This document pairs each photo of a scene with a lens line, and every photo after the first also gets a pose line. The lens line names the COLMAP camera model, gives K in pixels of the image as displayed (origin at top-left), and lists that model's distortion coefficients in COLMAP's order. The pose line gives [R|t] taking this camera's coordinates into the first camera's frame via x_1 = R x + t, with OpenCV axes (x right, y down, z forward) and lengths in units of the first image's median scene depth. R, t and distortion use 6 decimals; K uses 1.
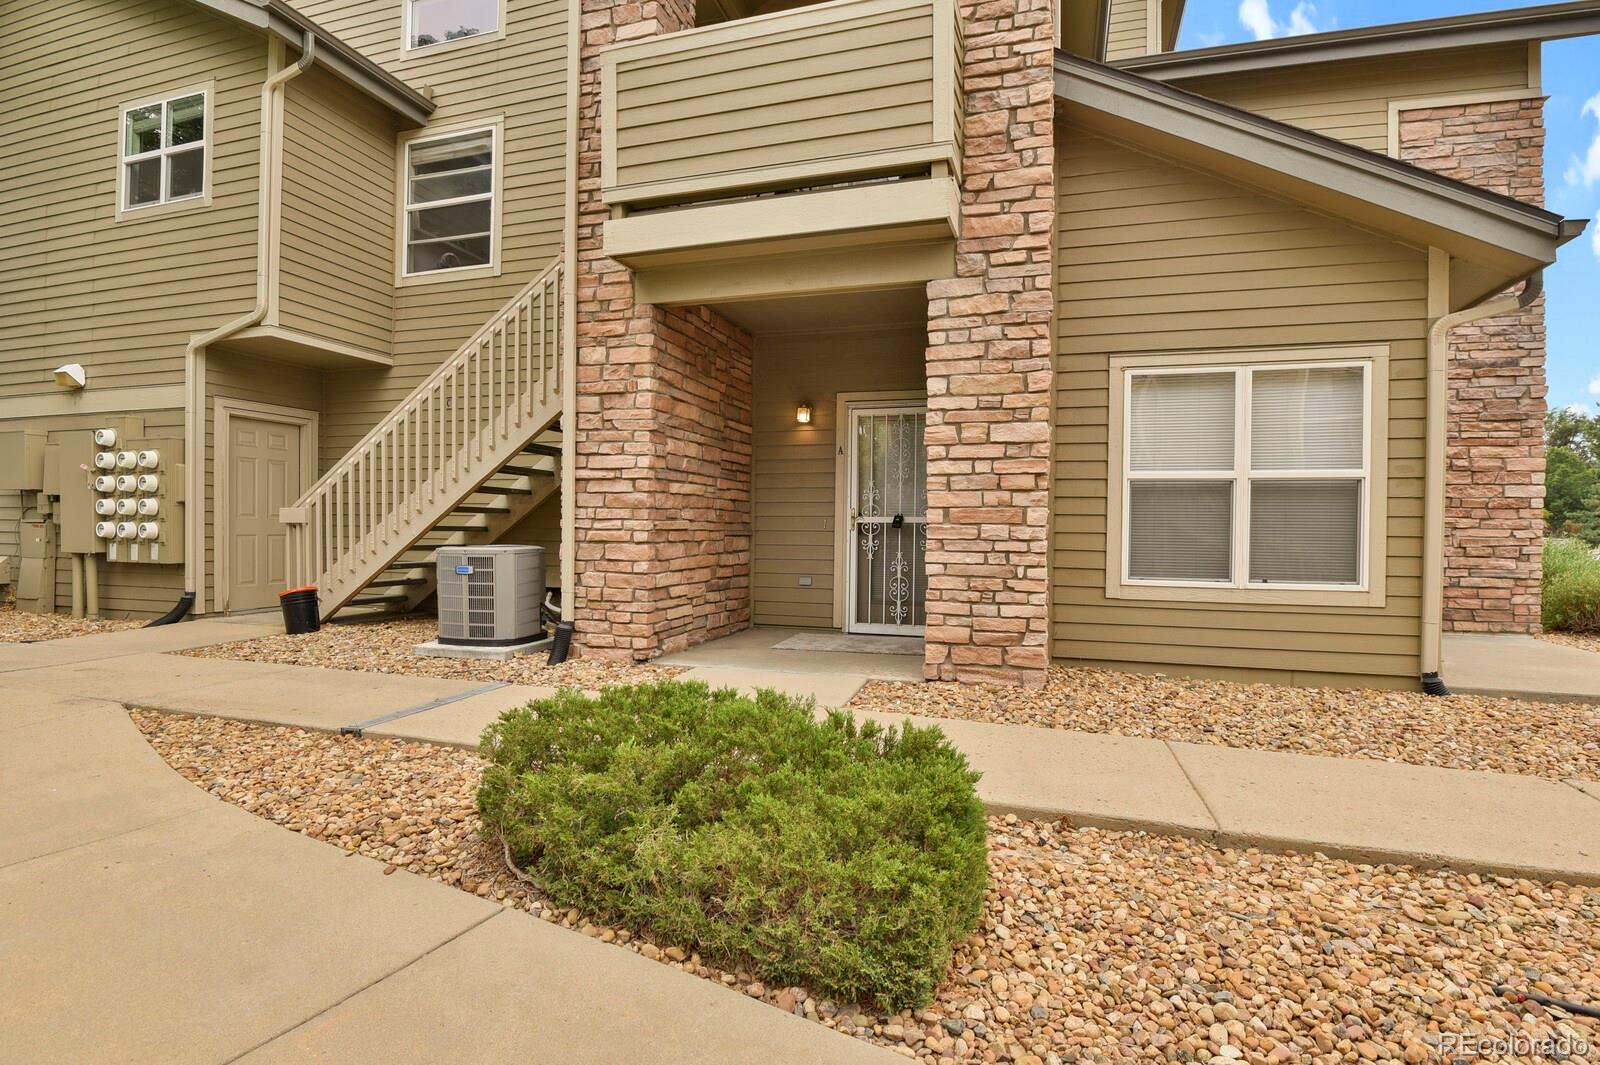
lens RADIAL K [[776.0, 0, 800.0], [0, 776.0, 532.5], [0, 0, 1]] dist [-0.031917, -0.000484]
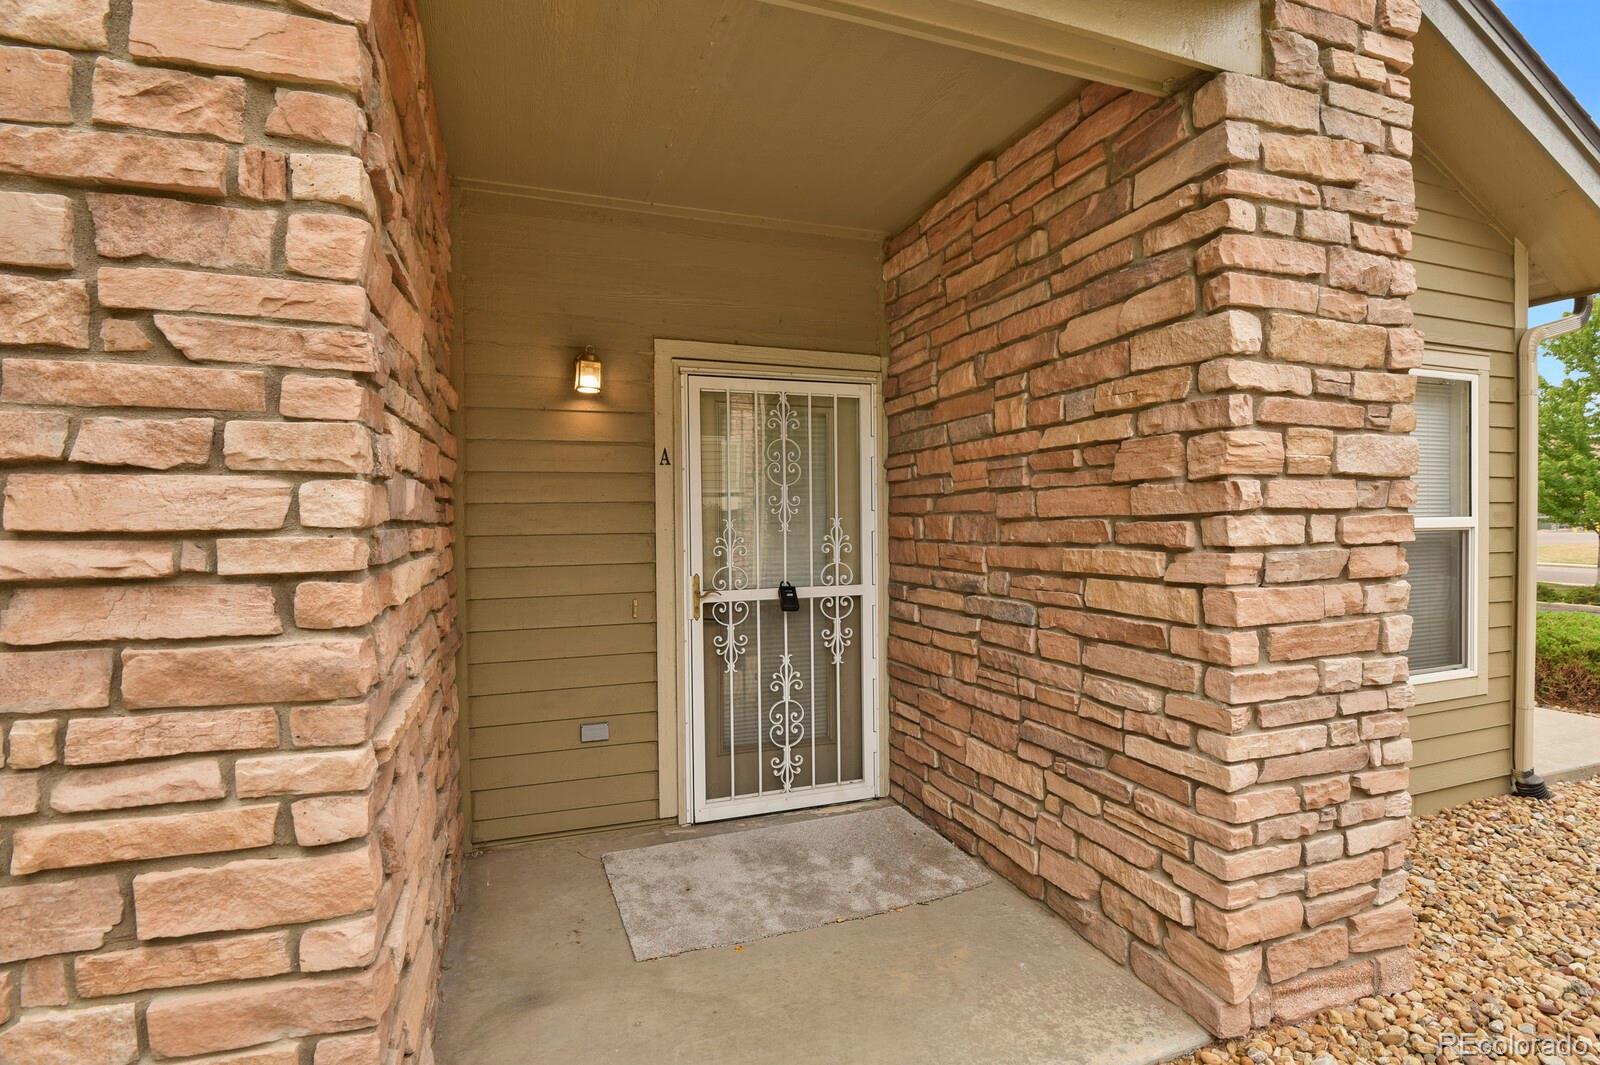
lens RADIAL K [[776.0, 0, 800.0], [0, 776.0, 532.5], [0, 0, 1]] dist [-0.031917, -0.000484]
pose [[0.797564, -0.025323, 0.602702, -0.258425], [0.020003, 0.999679, 0.015533, -0.093842], [-0.602902, -0.000332, 0.797815, 0.817885]]
